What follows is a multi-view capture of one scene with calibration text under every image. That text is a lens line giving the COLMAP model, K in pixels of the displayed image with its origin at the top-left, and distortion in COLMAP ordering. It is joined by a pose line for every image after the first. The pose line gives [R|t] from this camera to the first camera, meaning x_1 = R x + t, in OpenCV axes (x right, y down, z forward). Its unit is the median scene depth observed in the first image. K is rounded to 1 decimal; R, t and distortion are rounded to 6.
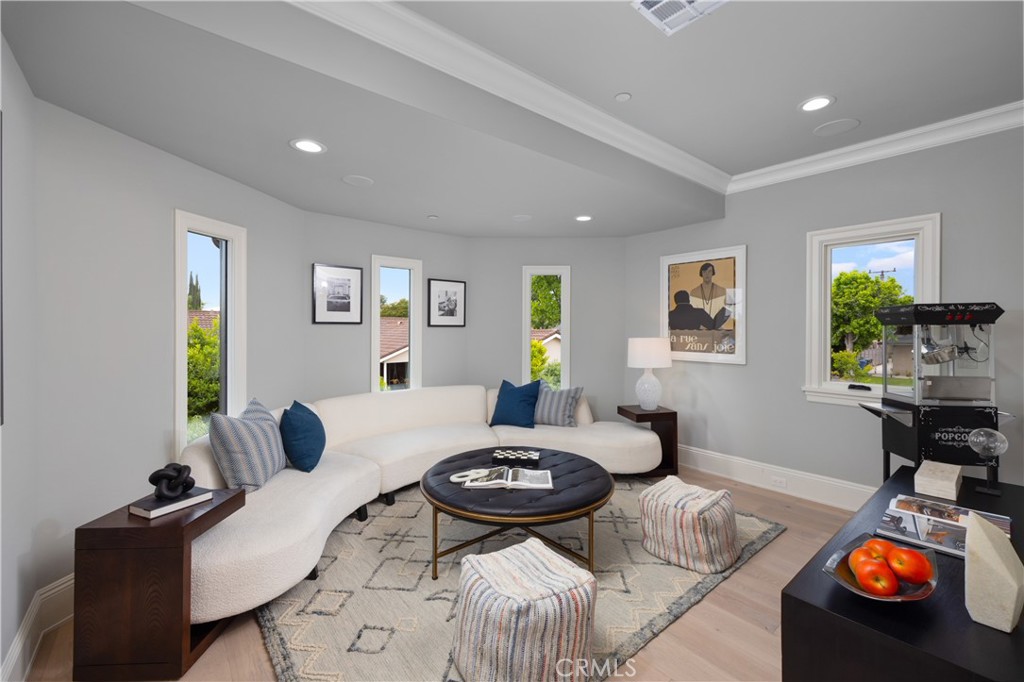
lens RADIAL K [[393.7, 0, 513.6], [0, 393.7, 331.2], [0, 0, 1]] dist [-0.003193, -0.000468]
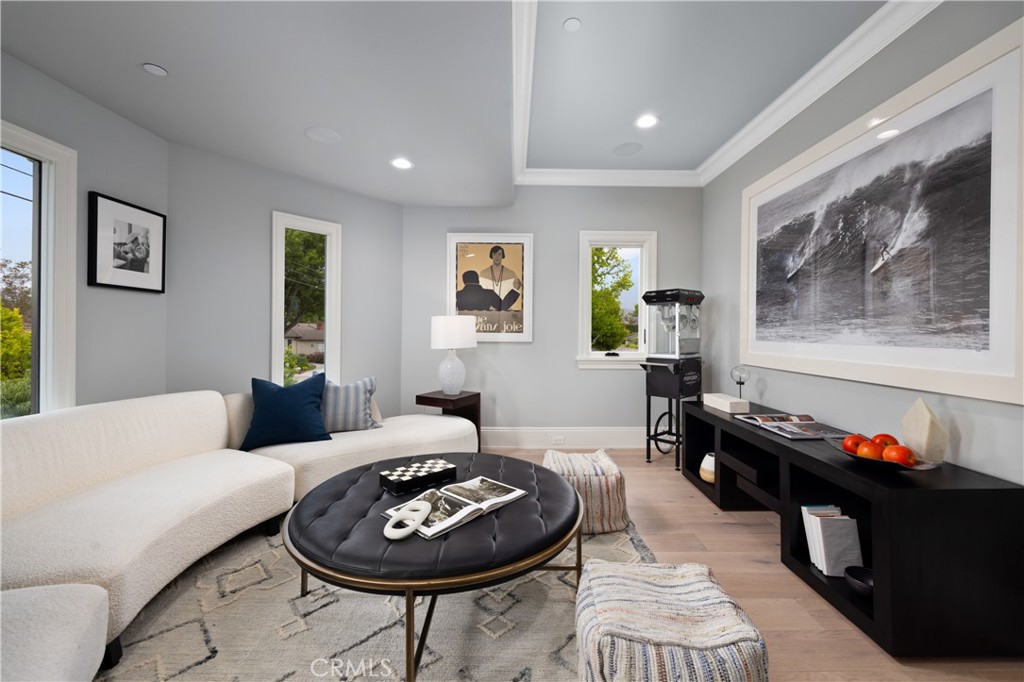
lens RADIAL K [[393.7, 0, 514.5], [0, 393.7, 334.3], [0, 0, 1]] dist [-0.003193, -0.000468]
pose [[0.663488, -0.006722, 0.748157, -0.257416], [-0.004560, 0.999905, 0.013028, 0.046409], [-0.748173, -0.012056, 0.663394, 0.282499]]
